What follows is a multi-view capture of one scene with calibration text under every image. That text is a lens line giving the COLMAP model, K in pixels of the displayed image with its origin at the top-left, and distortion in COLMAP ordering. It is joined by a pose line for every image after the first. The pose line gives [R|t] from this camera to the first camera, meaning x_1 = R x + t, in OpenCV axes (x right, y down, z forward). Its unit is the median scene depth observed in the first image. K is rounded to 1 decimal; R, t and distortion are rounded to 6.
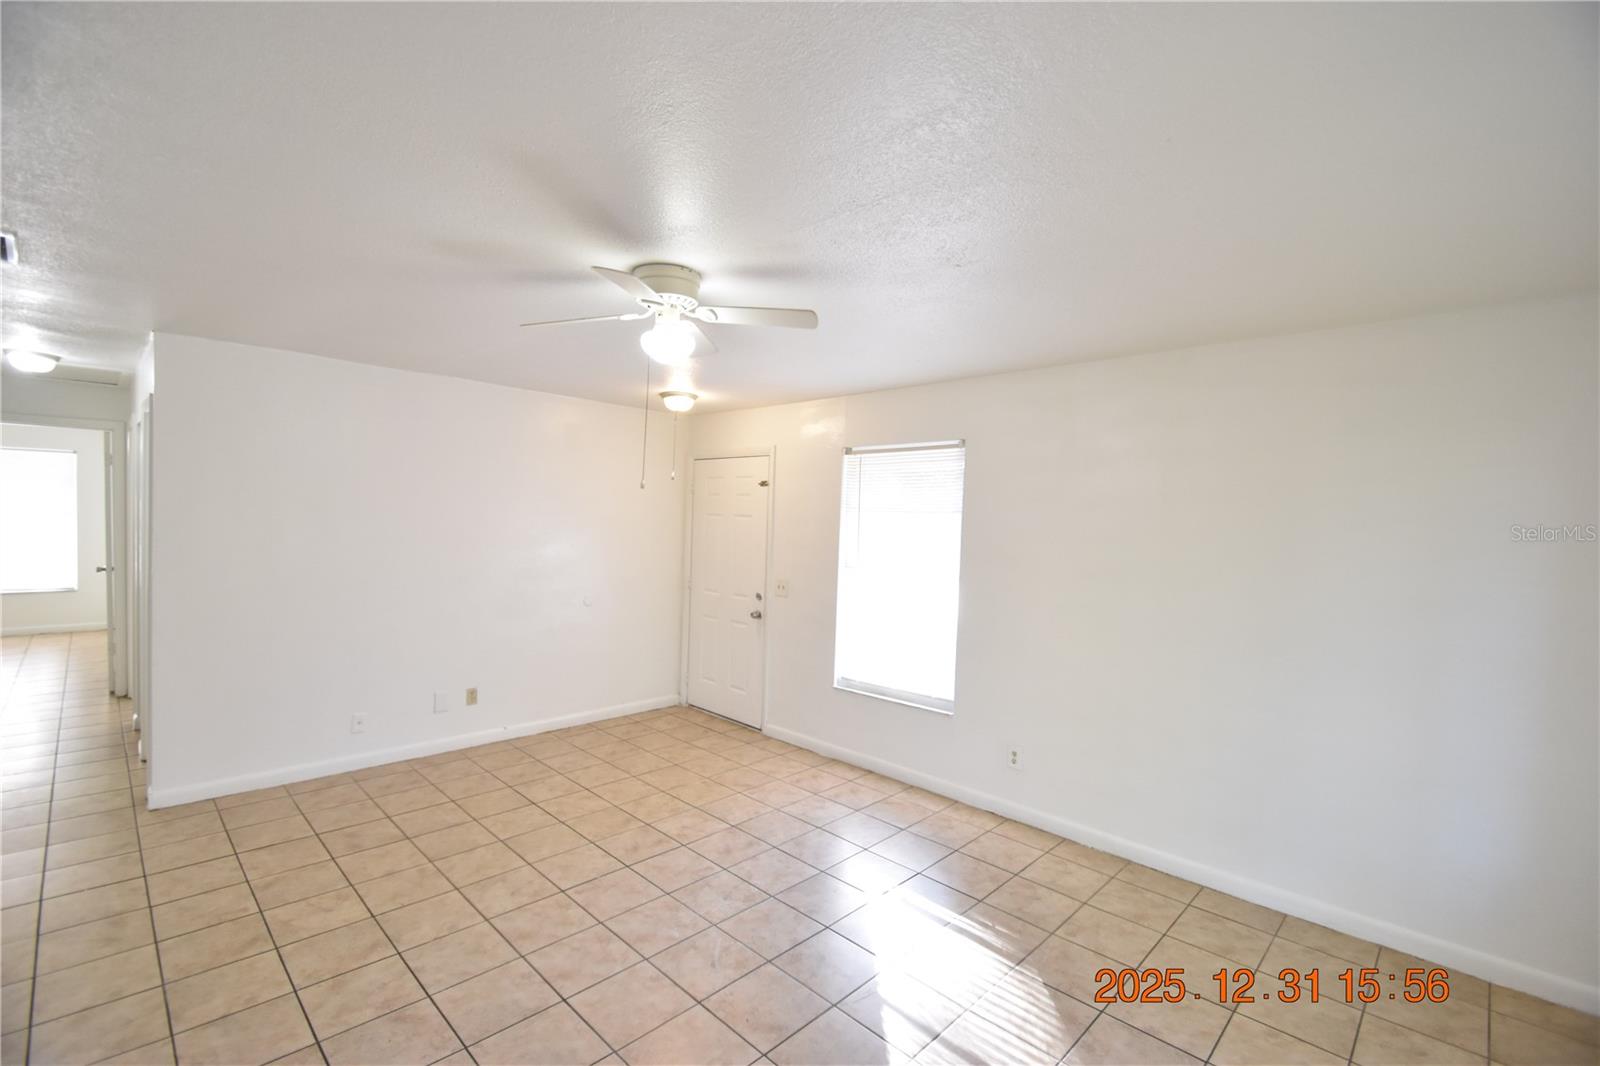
lens RADIAL K [[699.2, 0, 794.8], [0, 699.2, 528.3], [0, 0, 1]] dist [0.008933, -0.011831]
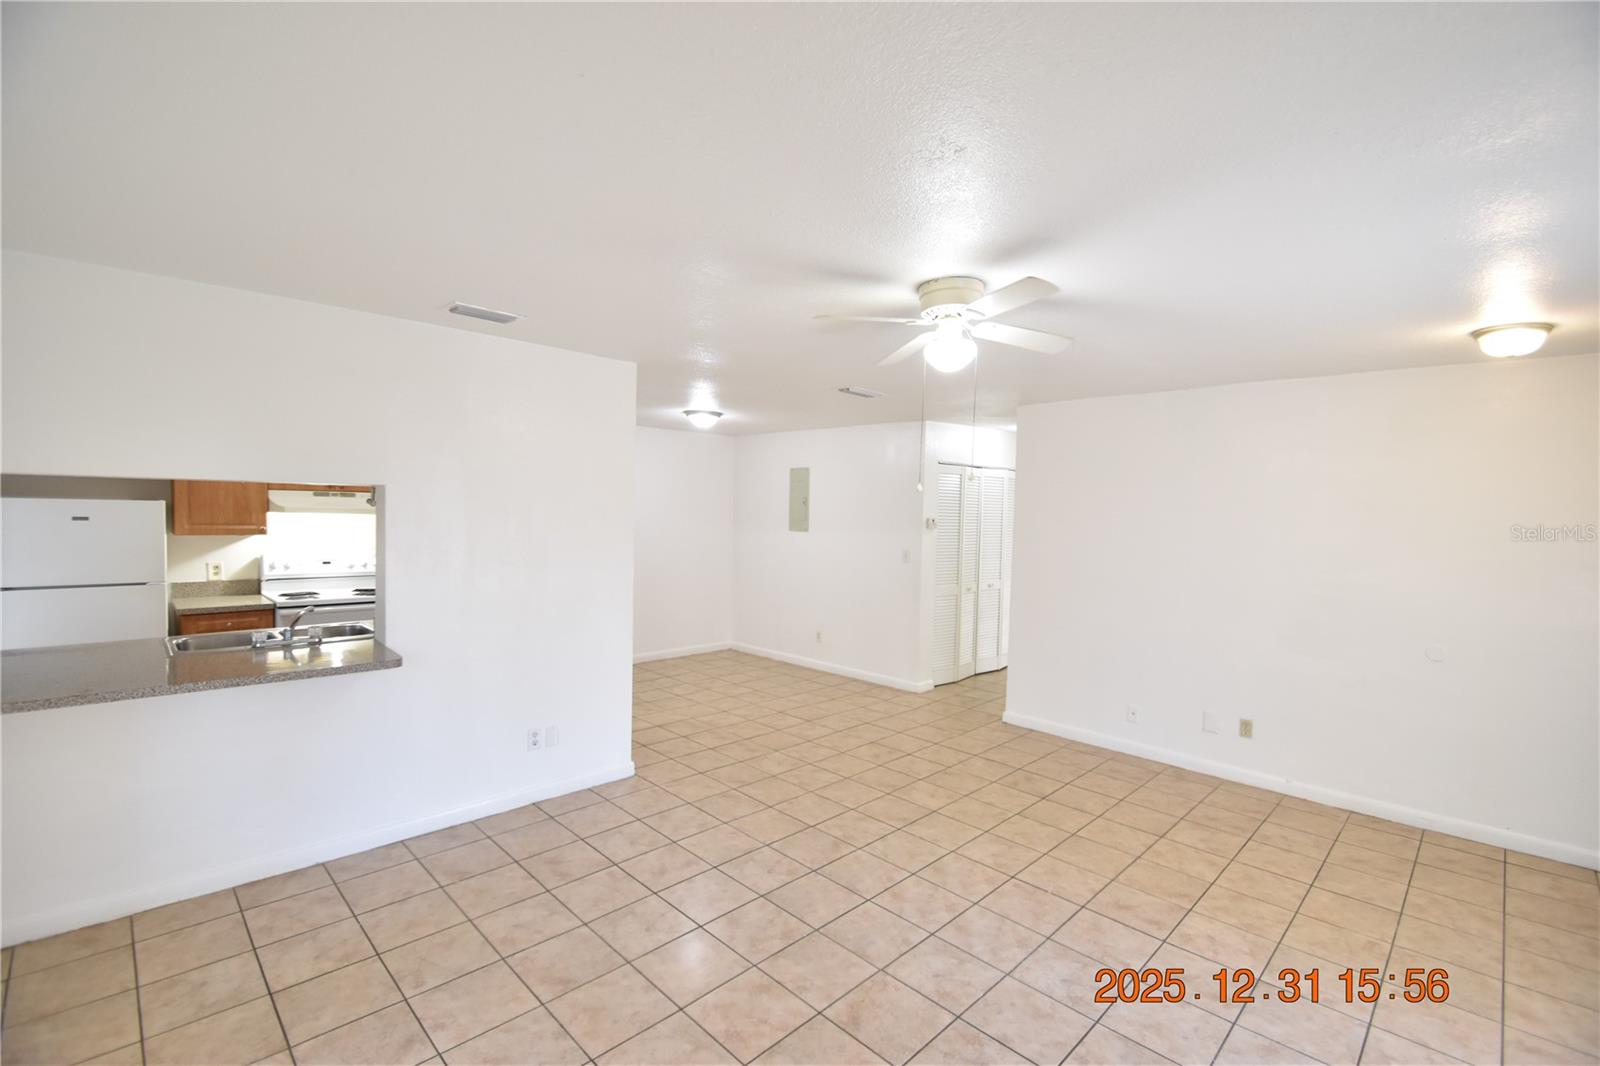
lens RADIAL K [[699.2, 0, 791.3], [0, 699.2, 541.8], [0, 0, 1]] dist [0.008933, -0.011831]
pose [[-0.015871, 0.015237, -0.999758, 0.520906], [-0.034353, 0.999285, 0.015775, 0.004755], [0.999284, 0.034595, -0.015336, 0.478520]]
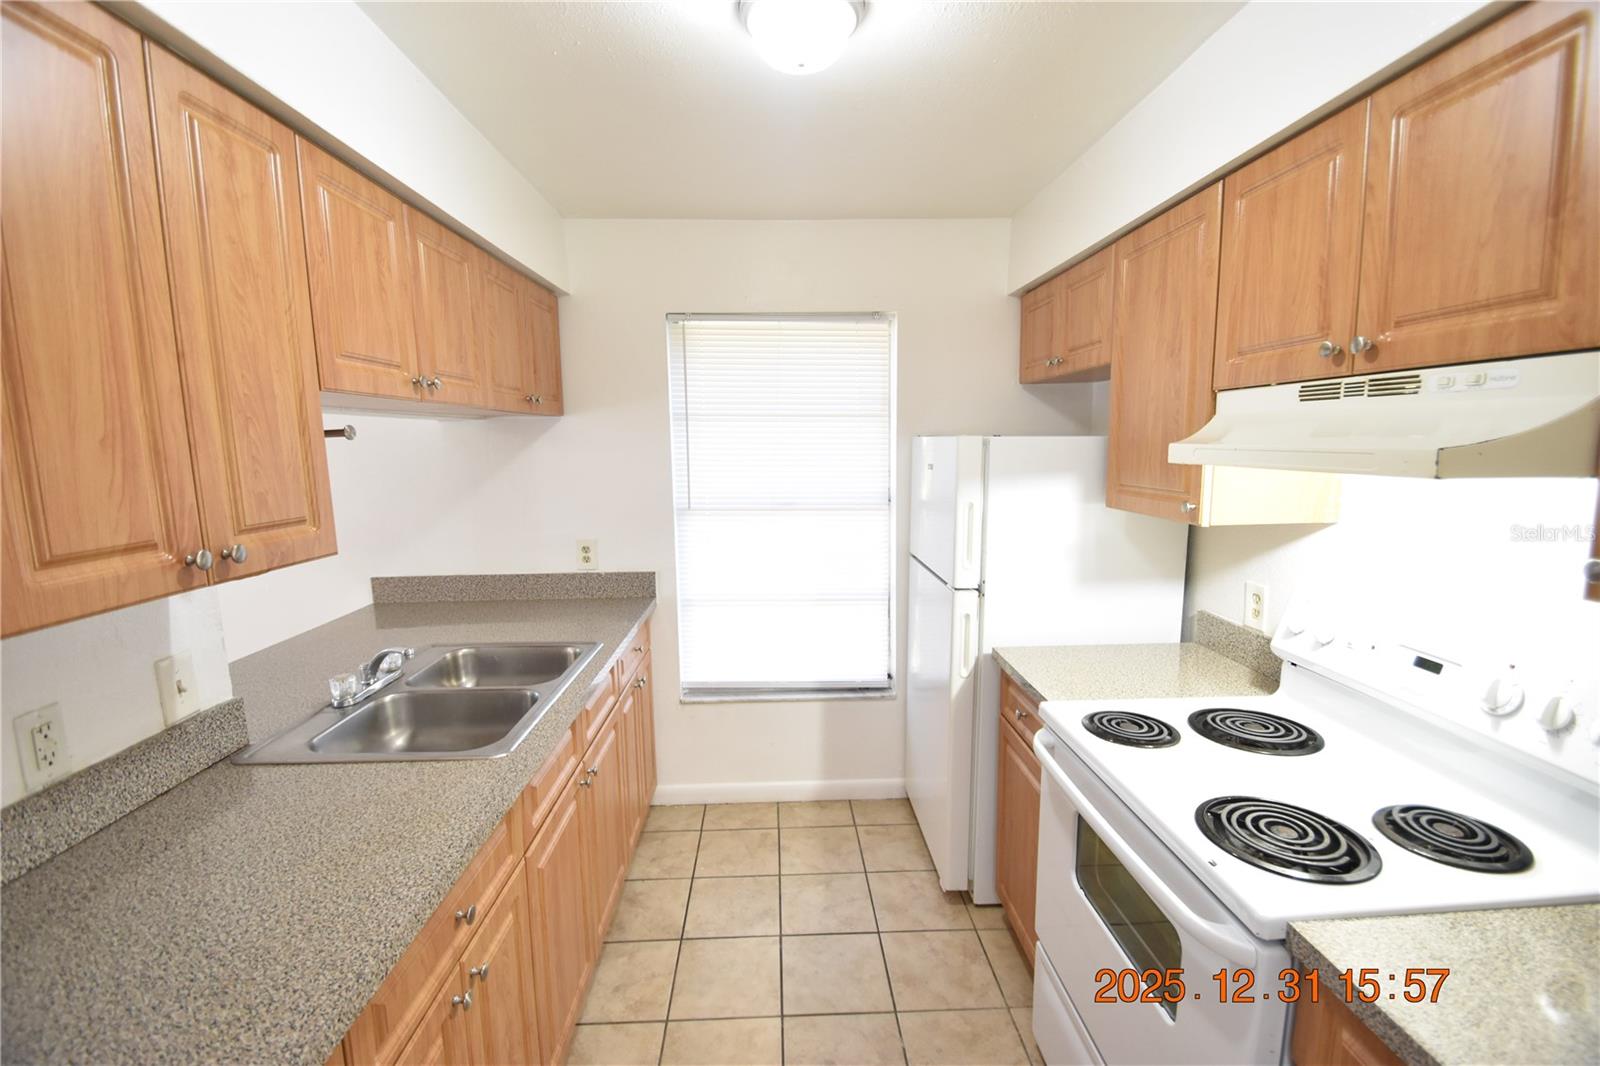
lens RADIAL K [[699.2, 0, 794.7], [0, 699.2, 554.6], [0, 0, 1]] dist [0.008933, -0.011831]
pose [[-0.729681, -0.131269, 0.671069, -0.736660], [-0.001340, 0.981673, 0.190569, -0.018809], [-0.683786, 0.138155, -0.716484, 0.038243]]
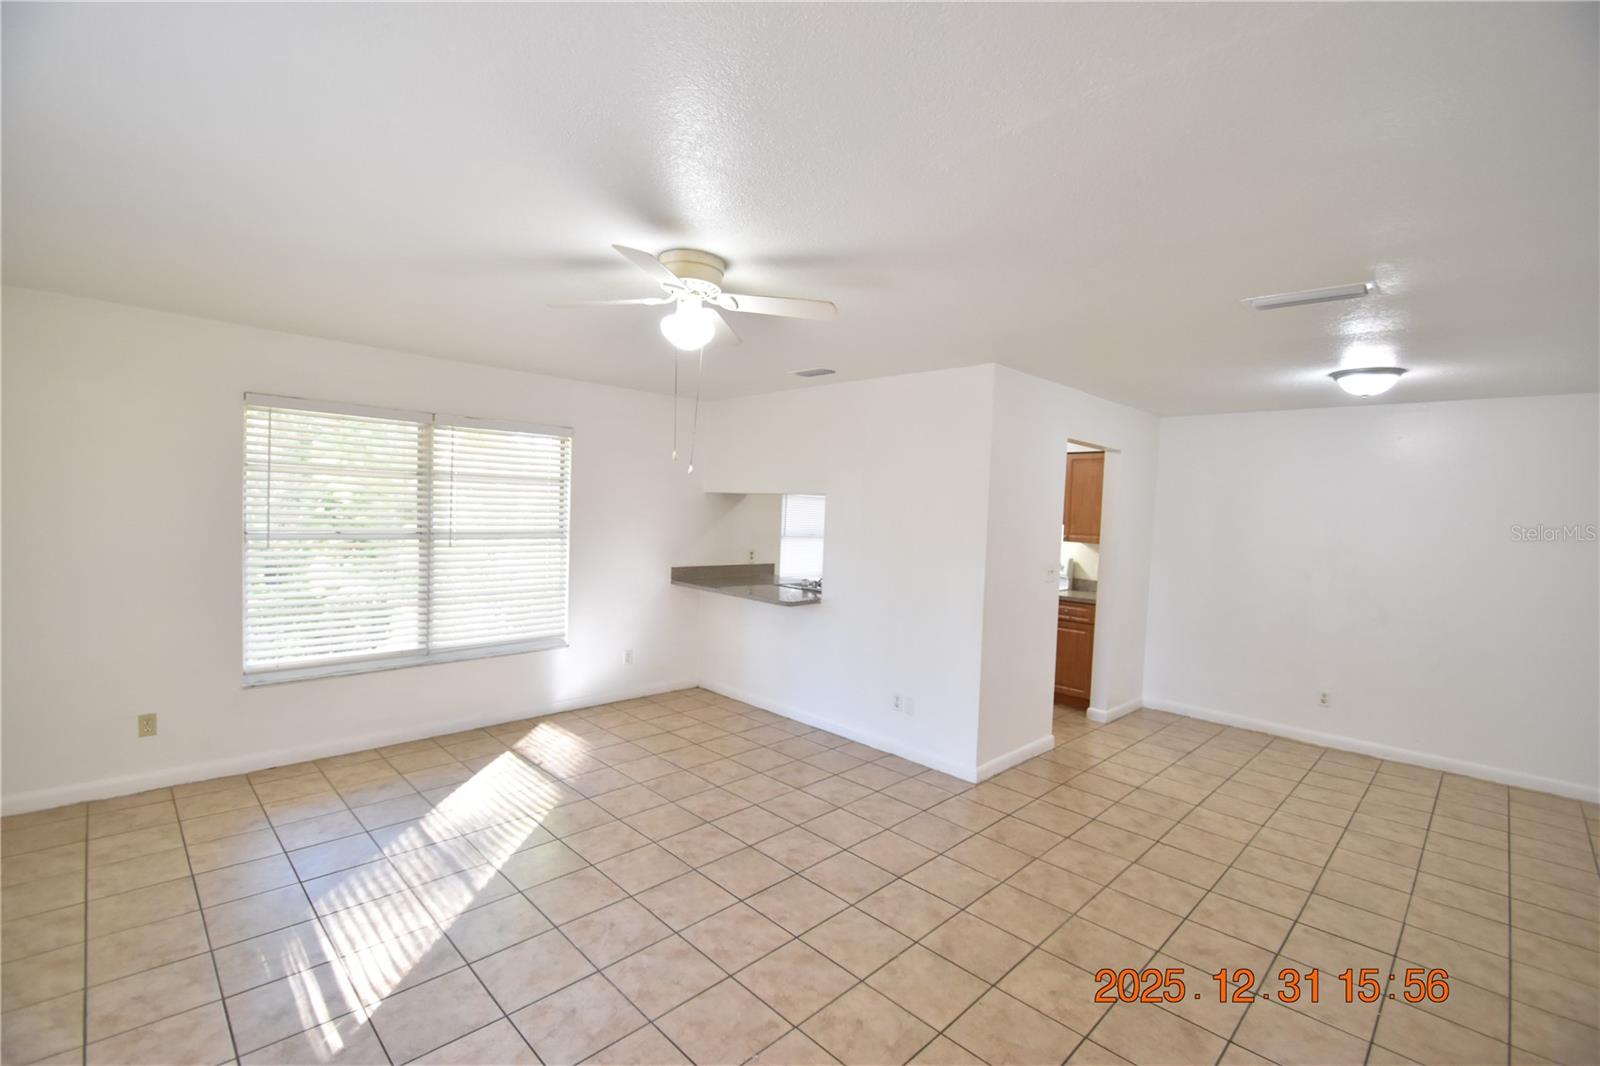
lens RADIAL K [[699.2, 0, 794.1], [0, 699.2, 543.9], [0, 0, 1]] dist [0.008933, -0.011831]
pose [[-0.997812, -0.065443, 0.009436, -0.218807], [-0.064683, 0.995724, 0.065954, -0.018922], [-0.013712, 0.065199, -0.997778, 1.216250]]
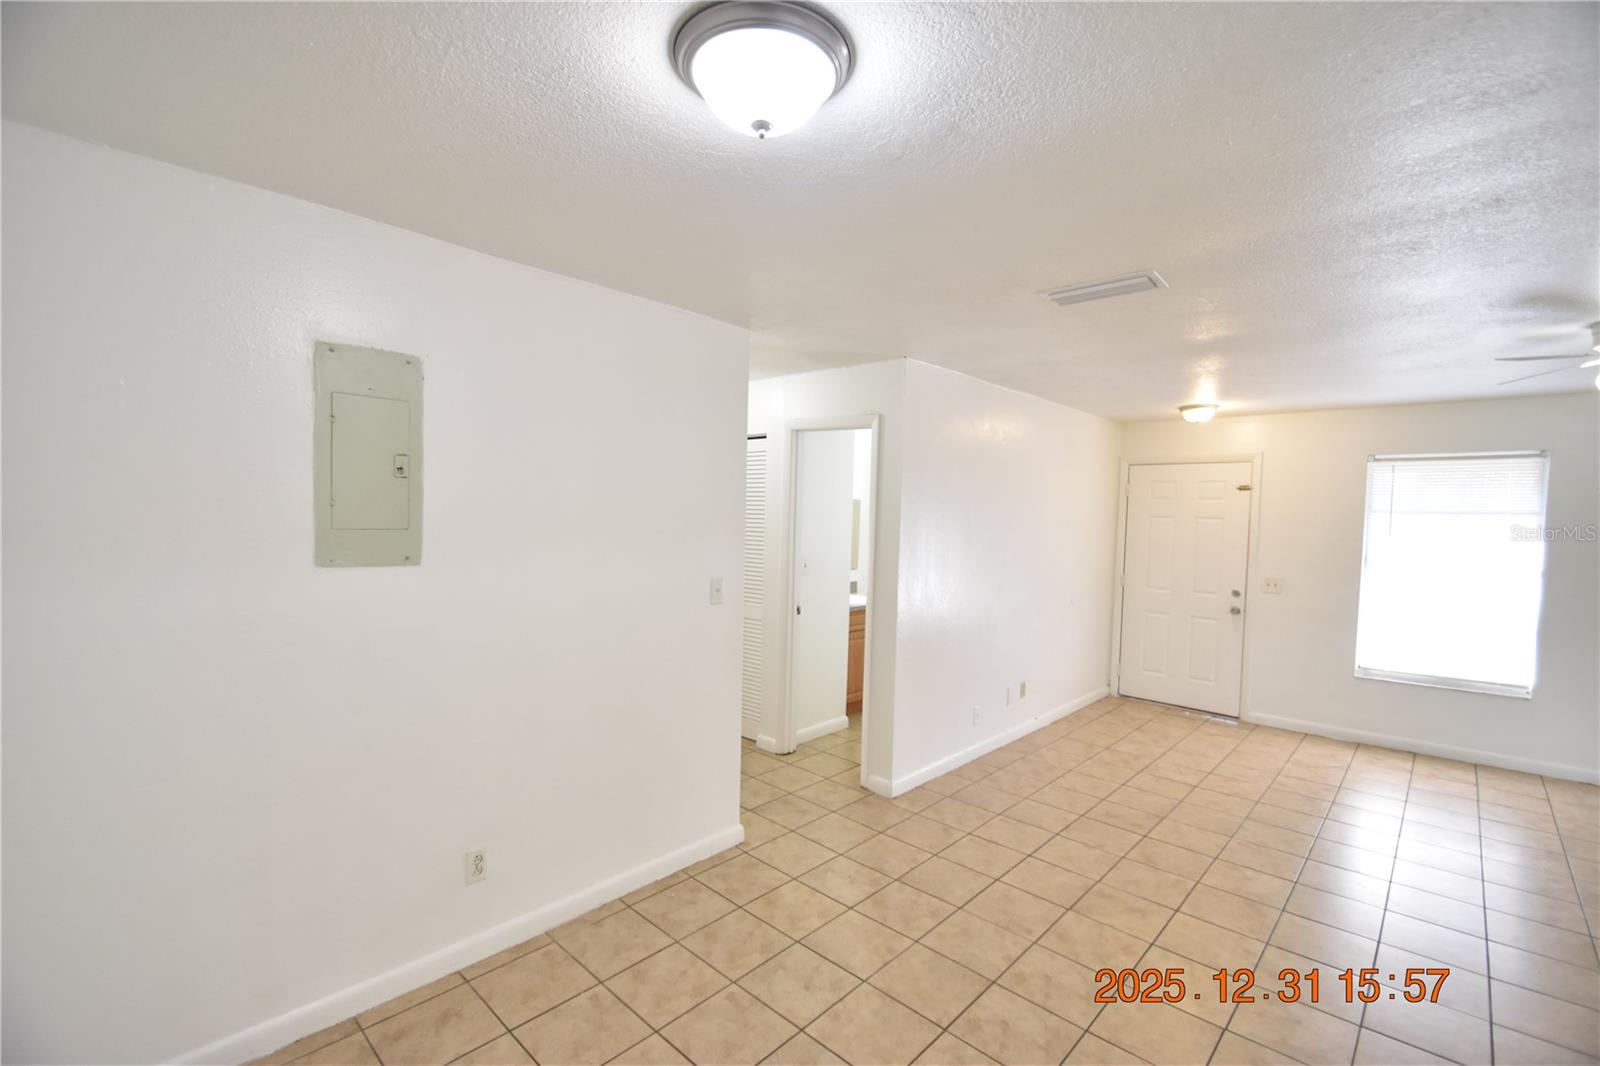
lens RADIAL K [[699.2, 0, 795.0], [0, 699.2, 547.1], [0, 0, 1]] dist [0.008933, -0.011831]
pose [[0.999734, -0.008054, 0.021616, -0.953755], [0.007156, 0.999120, 0.041335, -0.028395], [-0.021930, -0.041170, 0.998911, -0.061496]]
